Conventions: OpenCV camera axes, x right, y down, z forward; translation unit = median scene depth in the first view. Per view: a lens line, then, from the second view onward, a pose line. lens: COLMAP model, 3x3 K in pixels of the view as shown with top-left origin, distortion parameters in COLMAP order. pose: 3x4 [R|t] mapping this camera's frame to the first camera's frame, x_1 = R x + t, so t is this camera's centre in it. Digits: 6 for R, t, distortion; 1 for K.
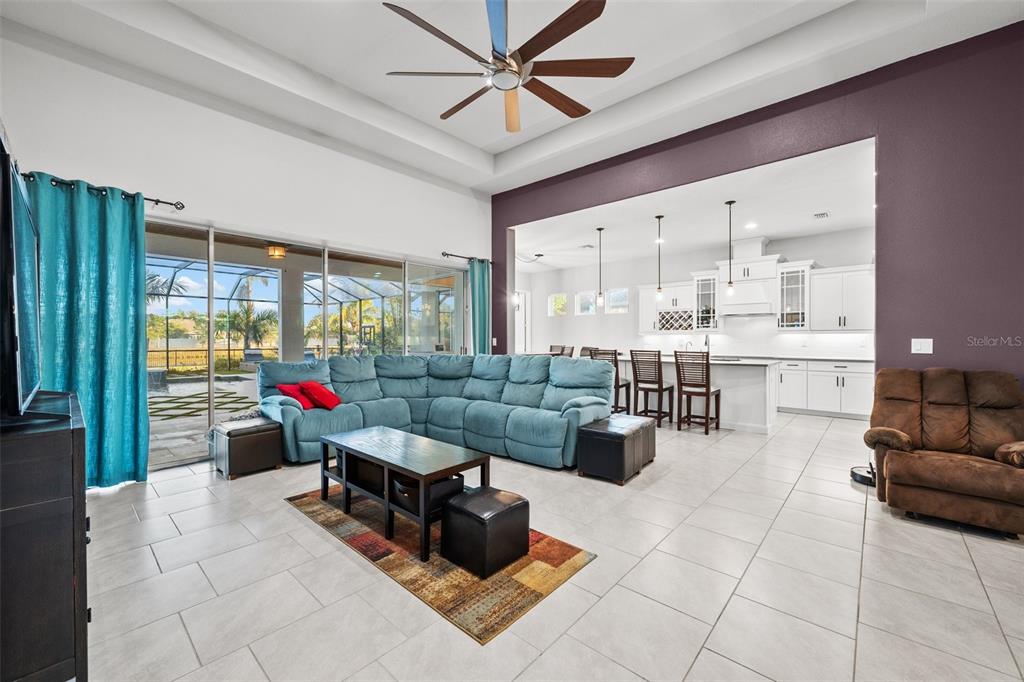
lens RADIAL K [[404.9, 0, 512.0], [0, 404.9, 341.0], [0, 0, 1]] dist [-0.002317, -0.000063]
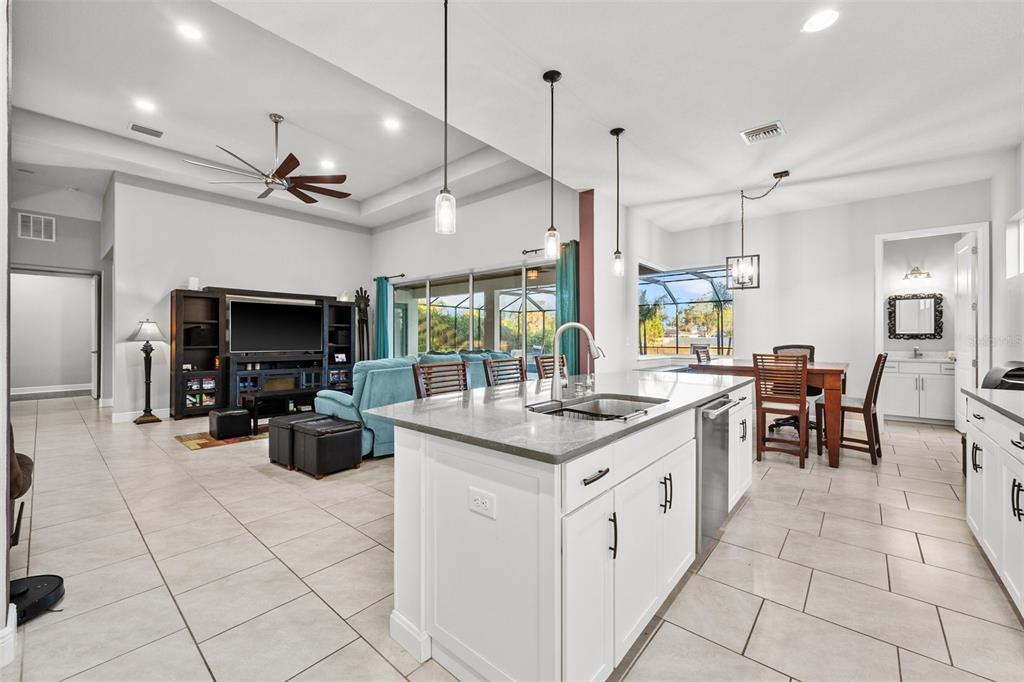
lens RADIAL K [[404.2, 0, 510.6], [0, 404.2, 338.0], [0, 0, 1]] dist [-0.001791, 0.000047]
pose [[0.023354, 0.001120, -0.999727, 0.808512], [-0.006022, 0.999981, 0.000980, -0.005118], [0.999709, 0.005998, 0.023361, 0.922709]]
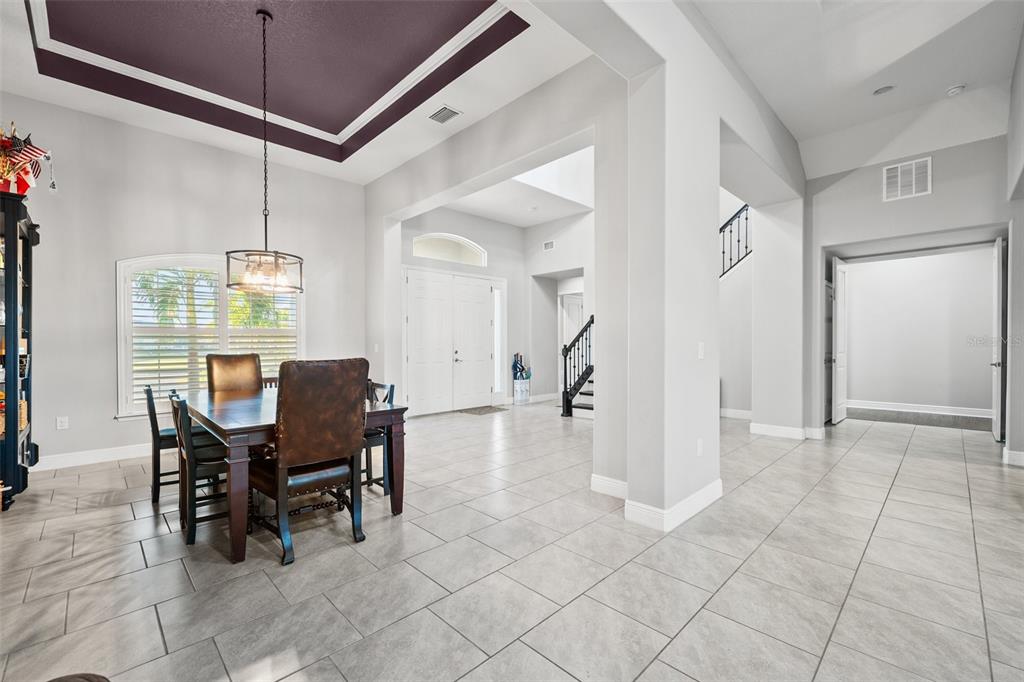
lens RADIAL K [[429.7, 0, 507.1], [0, 429.7, 347.0], [0, 0, 1]] dist [-0.001108, -0.000064]
pose [[-0.997811, 0.005519, 0.065903, 0.377089], [0.006592, 0.999849, 0.016077, -0.004622], [-0.065805, 0.016476, -0.997696, 0.513776]]
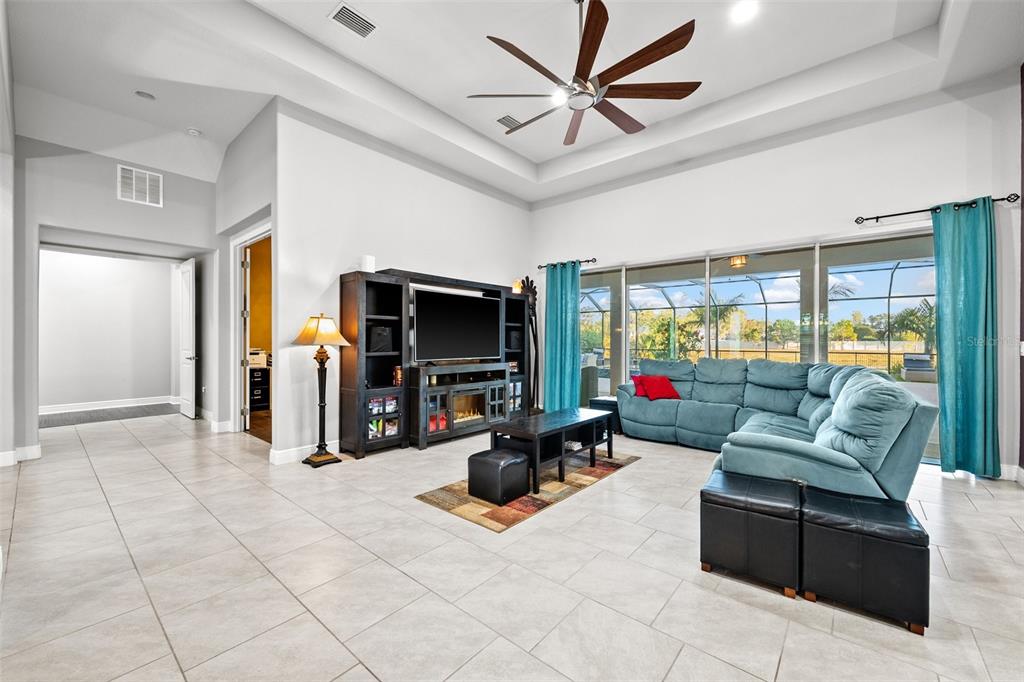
lens RADIAL K [[404.9, 0, 512.0], [0, 404.9, 341.0], [0, 0, 1]] dist [-0.002317, -0.000063]
pose [[0.031712, 0.004059, -0.999489, 0.500969], [-0.009172, 0.999951, 0.003770, -0.004131], [0.999455, 0.009048, 0.031747, 0.371364]]
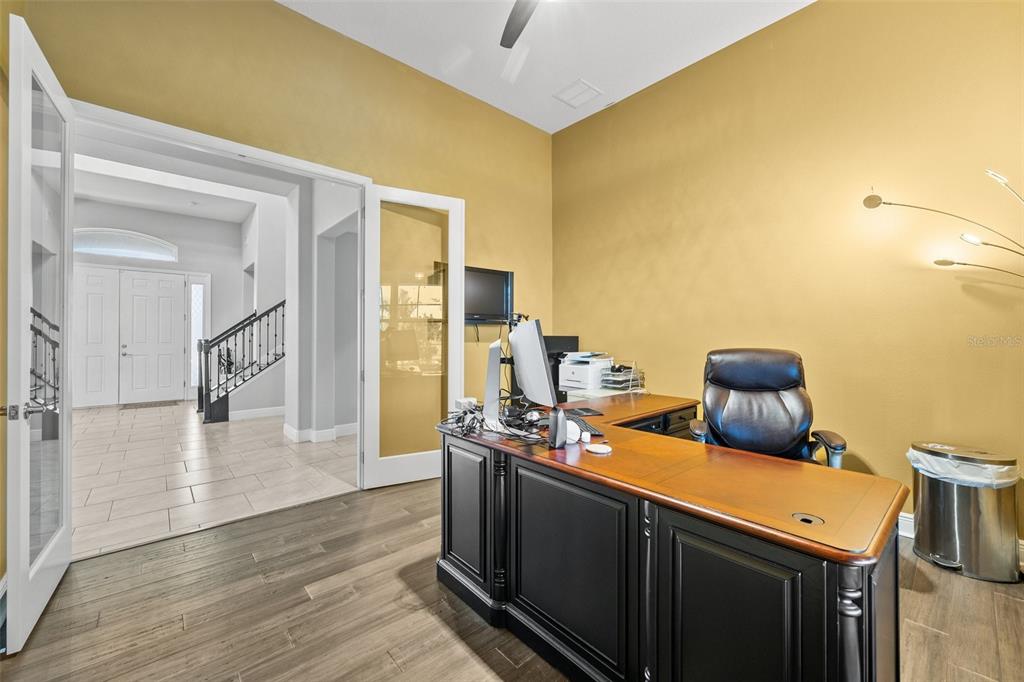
lens RADIAL K [[404.2, 0, 510.6], [0, 404.2, 338.0], [0, 0, 1]] dist [-0.001791, 0.000047]
pose [[-0.993085, 0.001912, 0.117386, -0.669919], [0.002283, 0.999993, 0.003028, 0.002127], [-0.117379, 0.003275, -0.993082, 0.329574]]
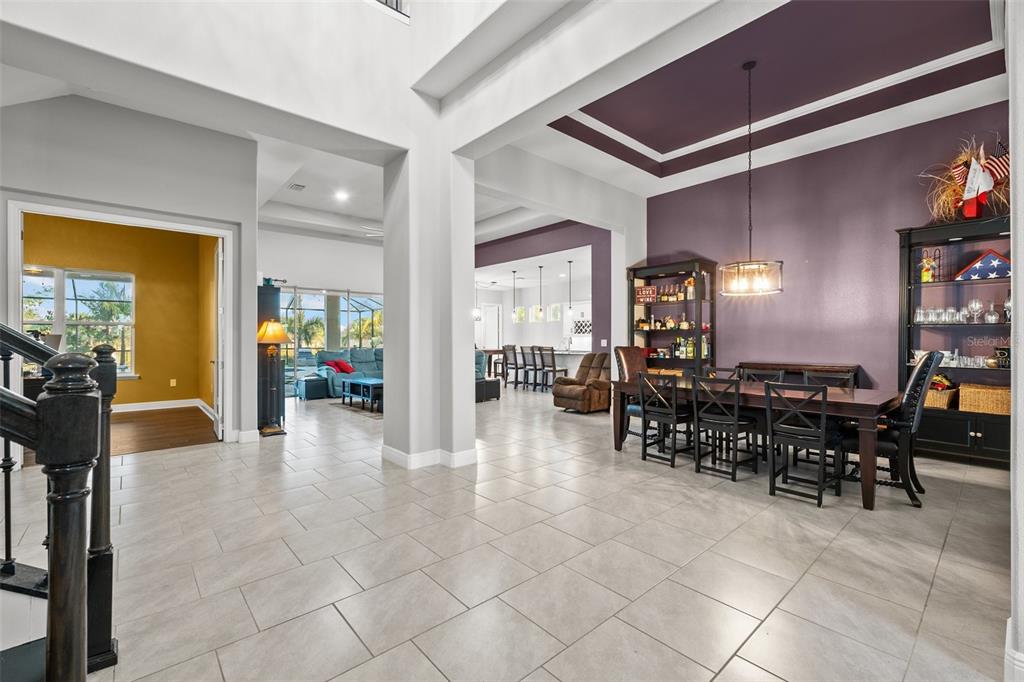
lens RADIAL K [[435.5, 0, 516.6], [0, 435.5, 337.7], [0, 0, 1]] dist [-0.000323, 0.000177]
pose [[0.994488, -0.000850, -0.104843, 0.441957], [-0.000127, 0.999957, -0.009314, 0.003003], [0.104846, 0.009276, 0.994445, -0.782932]]
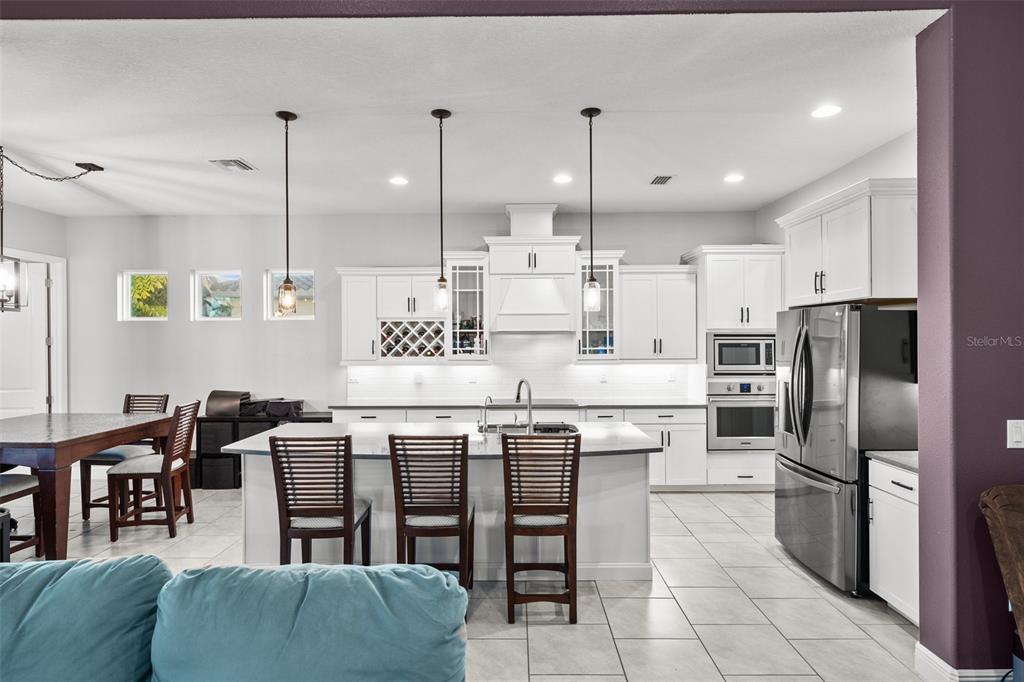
lens RADIAL K [[543.6, 0, 511.2], [0, 543.6, 337.7], [0, 0, 1]] dist [-0.001058, -0.000320]
pose [[0.749695, -0.003283, 0.661775, 0.036588], [0.009094, 0.999944, -0.005342, -0.062569], [-0.661721, 0.010023, 0.749683, 0.503350]]
